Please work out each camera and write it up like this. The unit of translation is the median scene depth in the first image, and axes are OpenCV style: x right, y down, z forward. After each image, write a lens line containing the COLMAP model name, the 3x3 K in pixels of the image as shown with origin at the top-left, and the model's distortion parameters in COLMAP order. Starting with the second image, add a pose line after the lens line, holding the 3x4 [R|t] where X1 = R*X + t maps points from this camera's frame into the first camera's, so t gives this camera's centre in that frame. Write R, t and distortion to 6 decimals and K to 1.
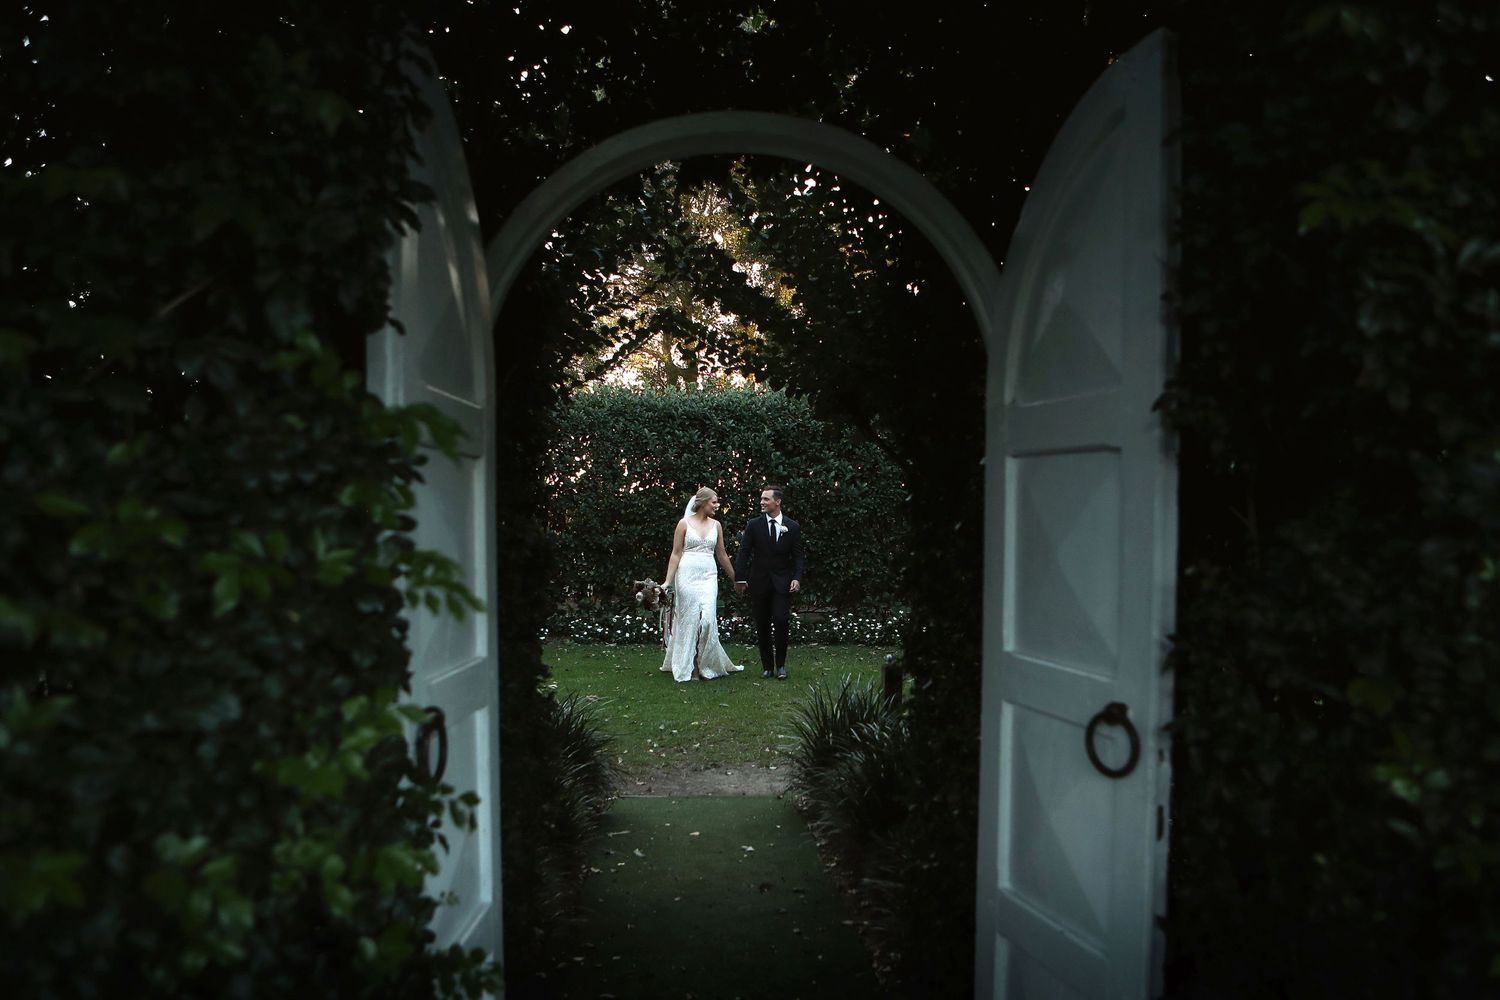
lens RADIAL K [[1046.6, 0, 751.2], [0, 1046.6, 544.9], [0, 0, 1]] dist [-0.083150, 0.000643]
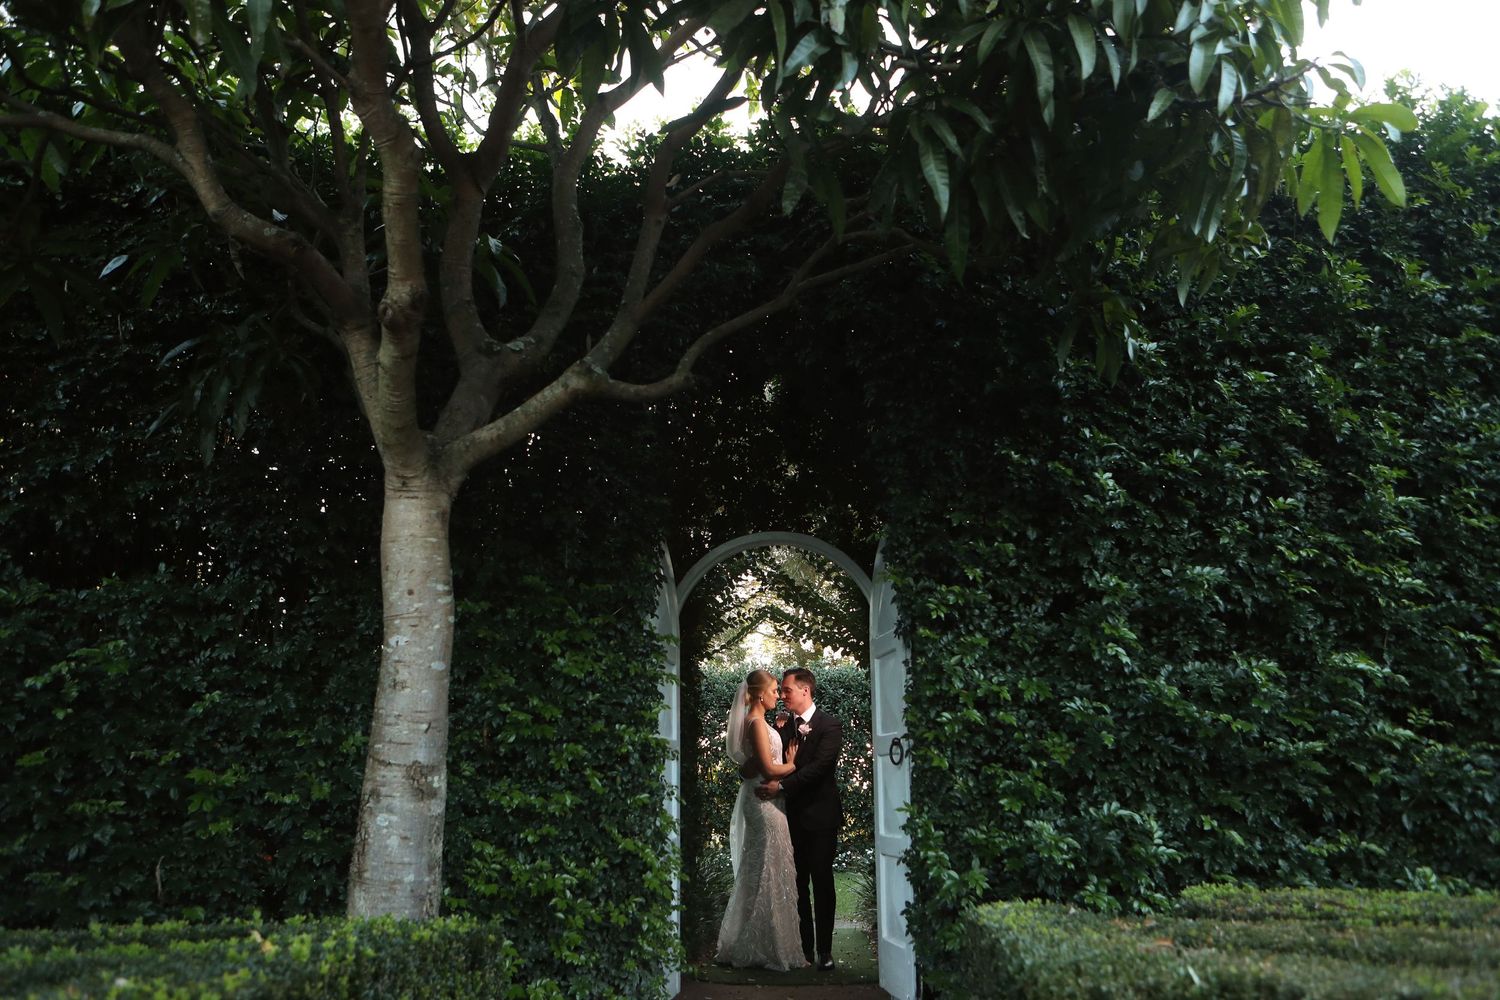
lens RADIAL K [[1046.6, 0, 751.2], [0, 1046.6, 544.9], [0, 0, 1]] dist [-0.083150, 0.000643]
pose [[0.989926, -0.045295, -0.134147, 0.047070], [0.009184, 0.965995, -0.258399, 0.049004], [0.141289, 0.254563, 0.956679, -0.246958]]
